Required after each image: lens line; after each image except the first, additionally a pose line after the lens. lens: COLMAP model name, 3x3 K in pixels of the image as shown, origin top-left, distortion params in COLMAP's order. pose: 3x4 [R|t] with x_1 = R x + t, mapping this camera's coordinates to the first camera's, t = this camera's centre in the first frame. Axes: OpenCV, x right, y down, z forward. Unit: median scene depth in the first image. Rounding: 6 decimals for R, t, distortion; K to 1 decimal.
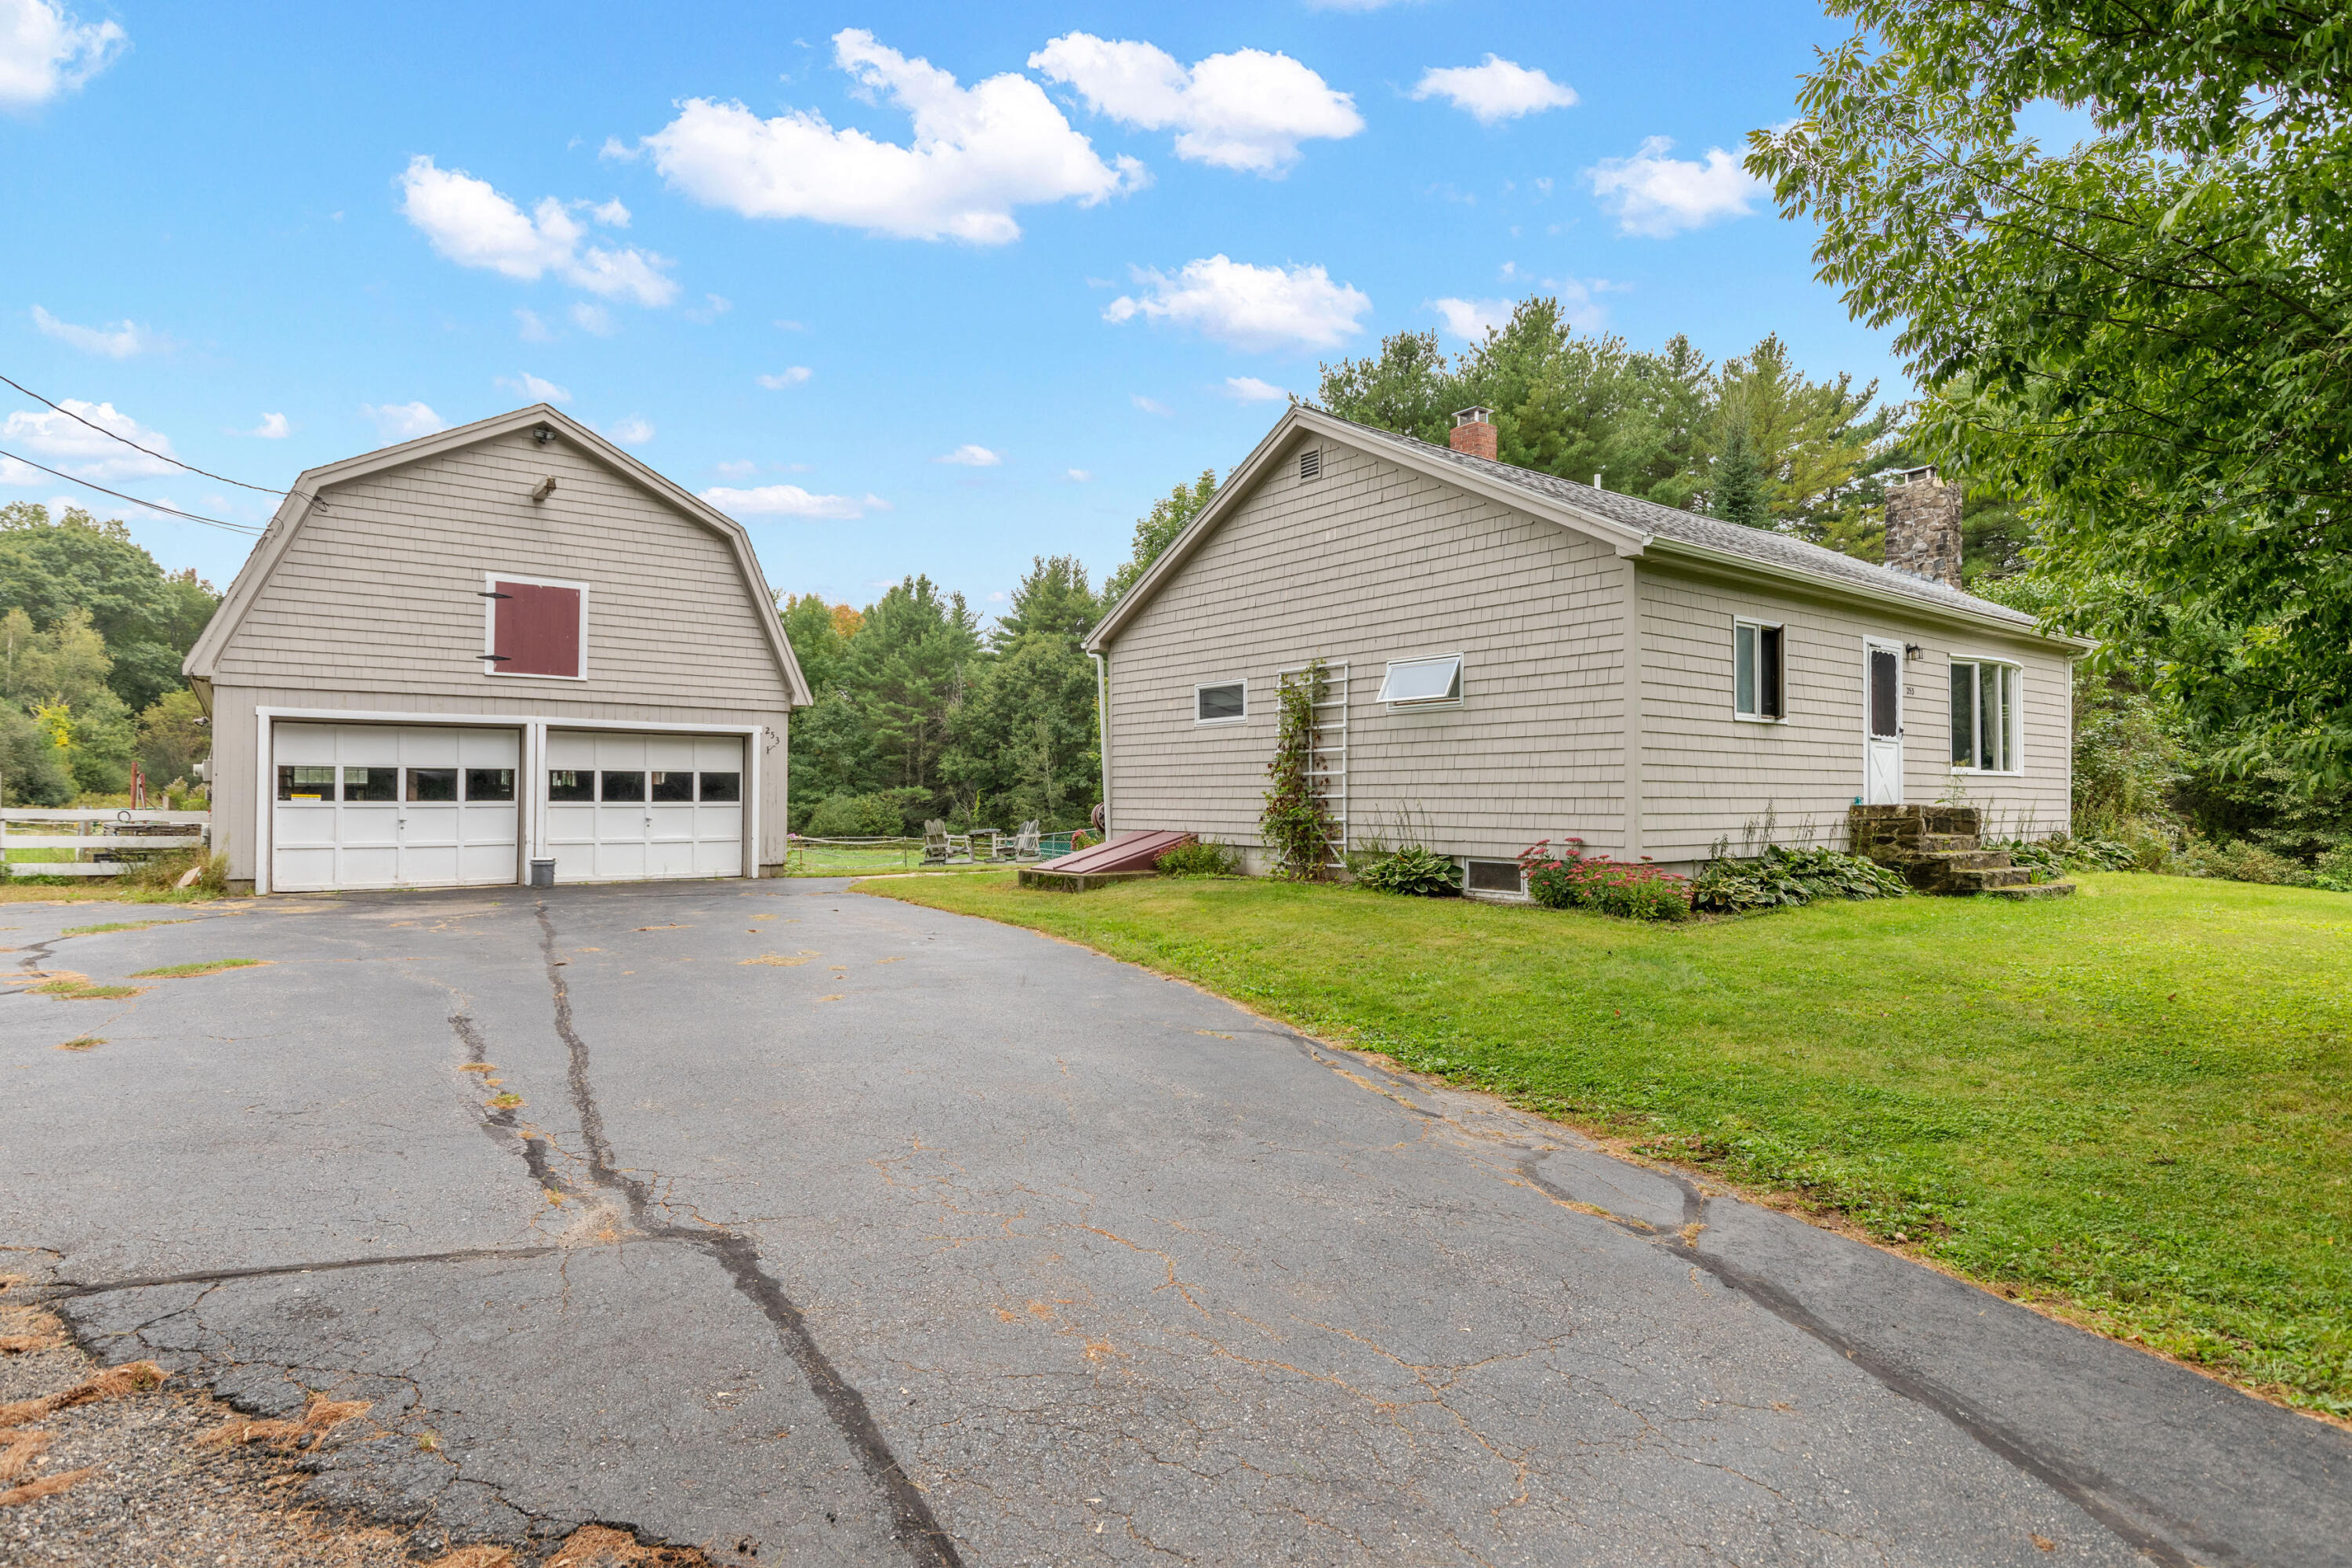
lens RADIAL K [[1271.2, 0, 1169.9], [0, 1271.2, 789.1], [0, 0, 1]] dist [-0.002424, -0.000767]
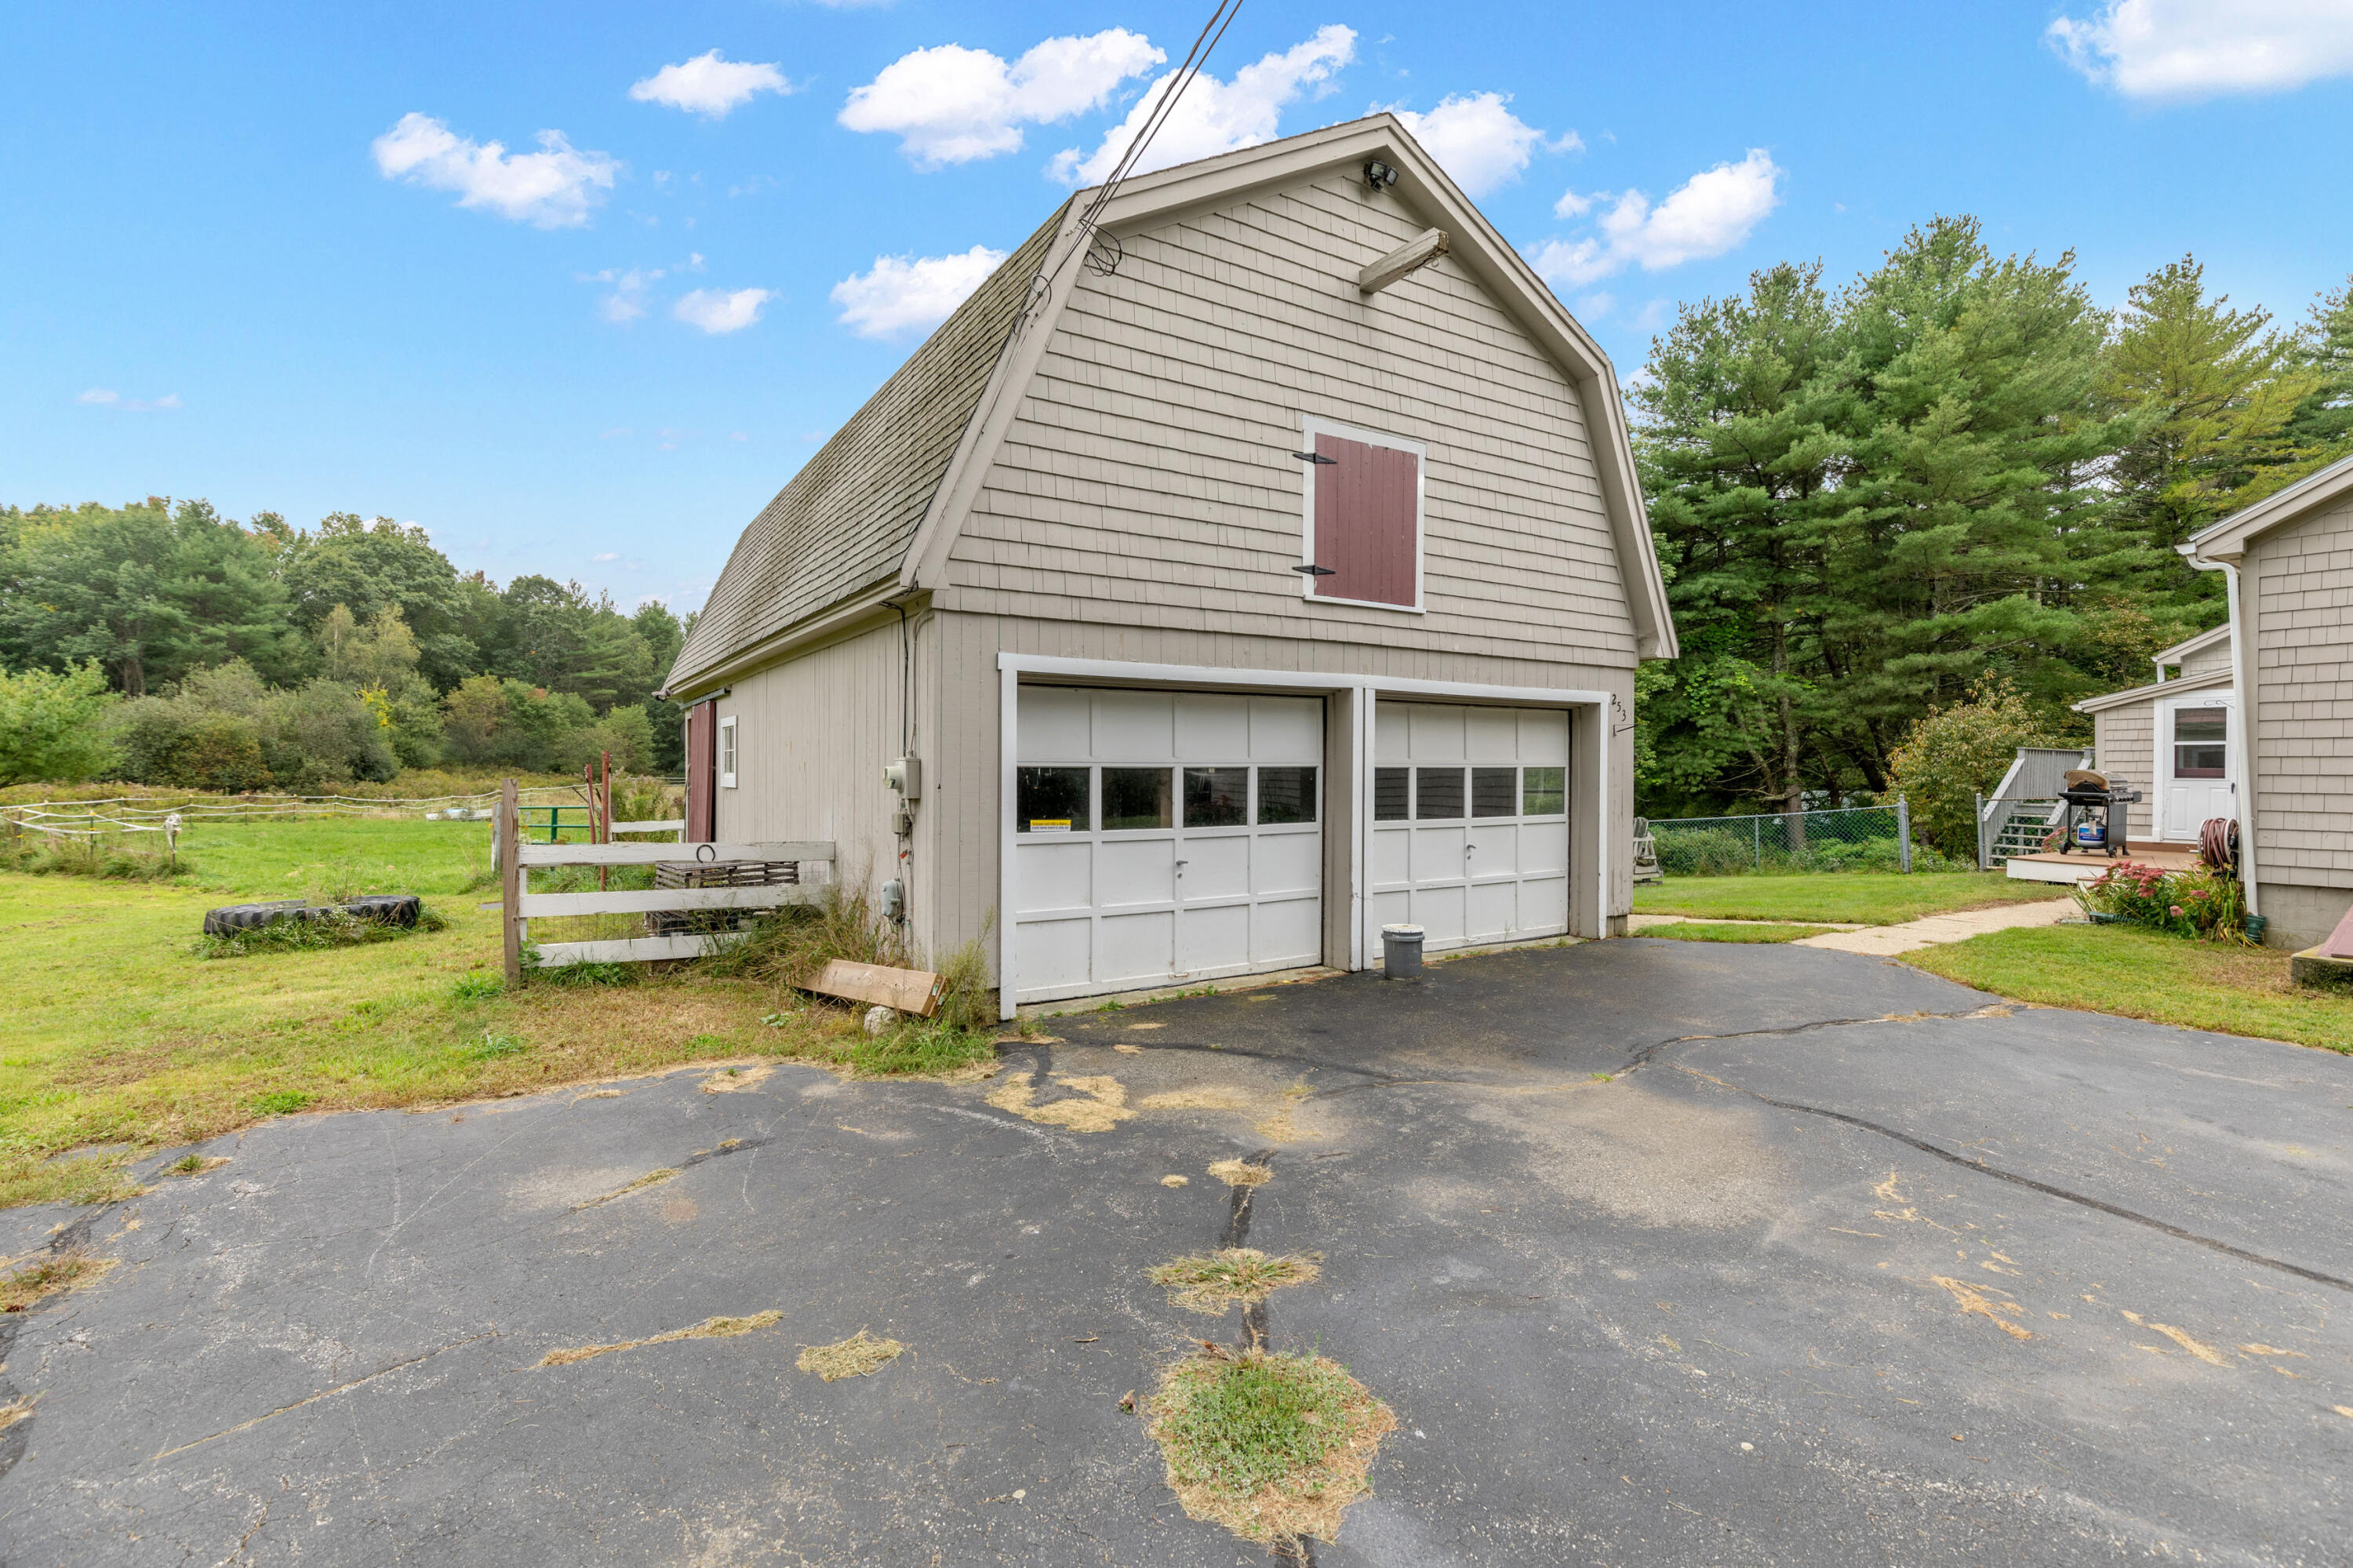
lens RADIAL K [[1070.0, 0, 1129.6], [0, 1070.0, 778.8], [0, 0, 1]] dist [0.001392, -0.000472]
pose [[0.995813, 0.000105, -0.091419, -0.502951], [0.001664, 0.999813, 0.019266, -0.018143], [0.091404, -0.019338, 0.995626, 0.459978]]
